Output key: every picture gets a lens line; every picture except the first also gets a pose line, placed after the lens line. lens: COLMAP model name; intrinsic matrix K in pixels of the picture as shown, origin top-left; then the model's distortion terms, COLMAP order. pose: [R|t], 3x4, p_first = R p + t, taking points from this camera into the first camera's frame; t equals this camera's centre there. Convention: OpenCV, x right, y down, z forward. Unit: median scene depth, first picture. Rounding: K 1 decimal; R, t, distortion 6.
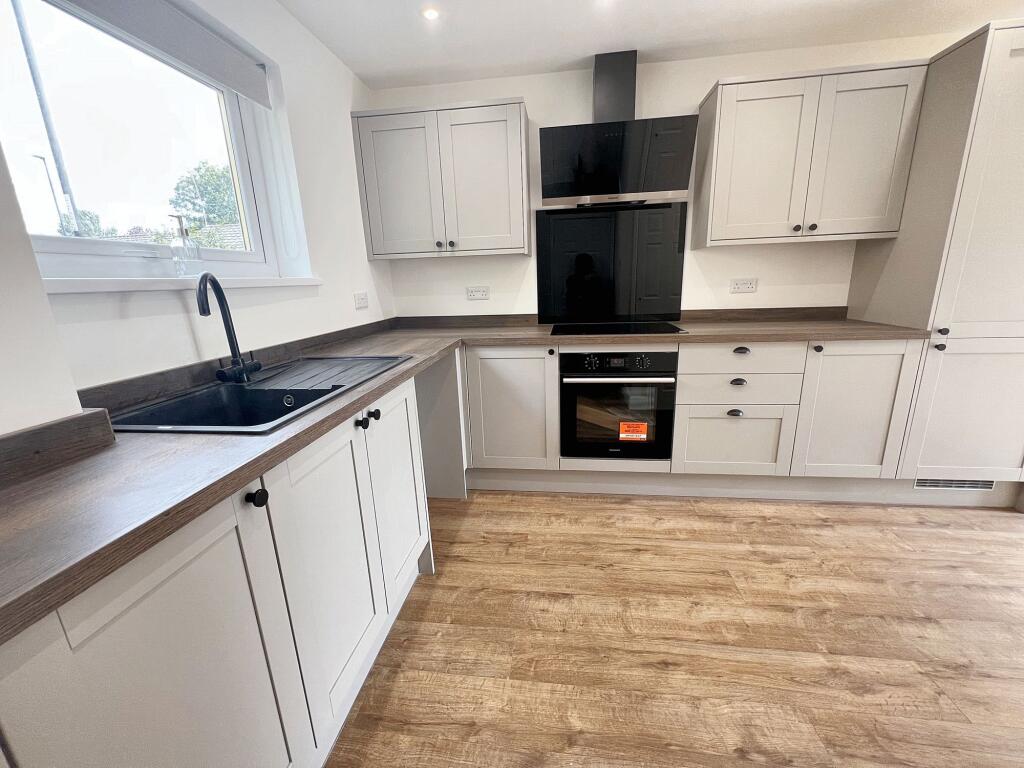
lens RADIAL K [[409.7, 0, 511.9], [0, 409.7, 383.9], [0, 0, 1]] dist [-0.000511, -0.000490]
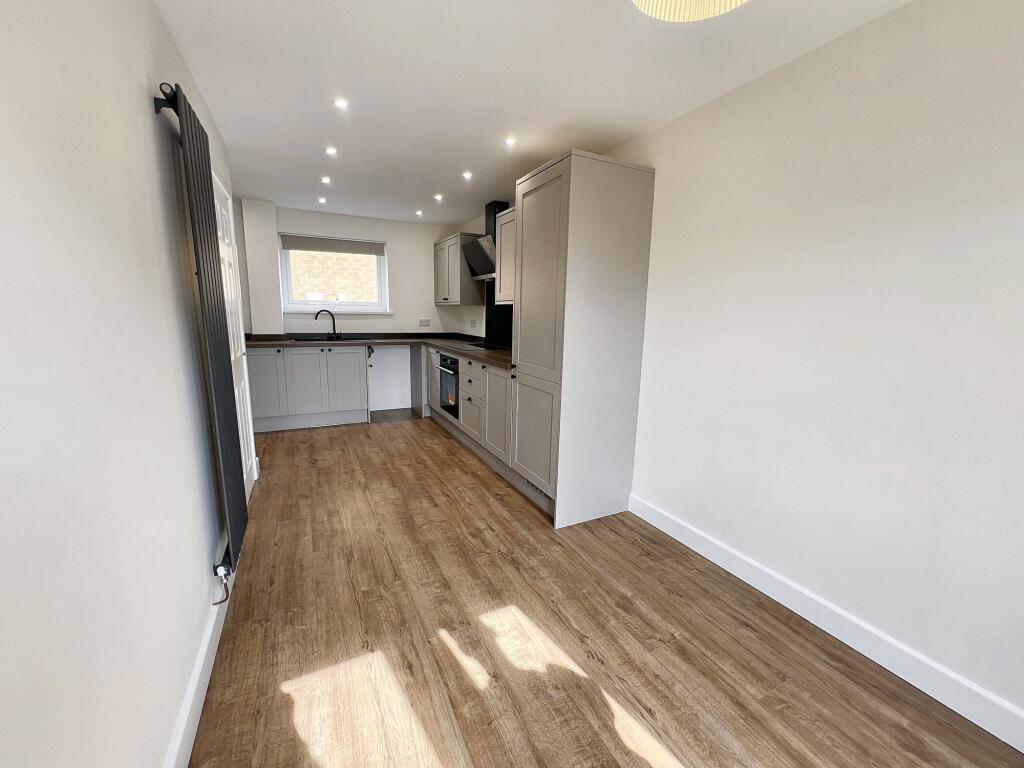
lens RADIAL K [[409.7, 0, 514.9], [0, 409.7, 383.6], [0, 0, 1]] dist [-0.000511, -0.000490]
pose [[0.567314, 0.188888, -0.801546, 2.284417], [-0.242691, 0.968460, 0.056452, -0.154983], [0.786929, 0.162502, 0.595262, 0.114357]]
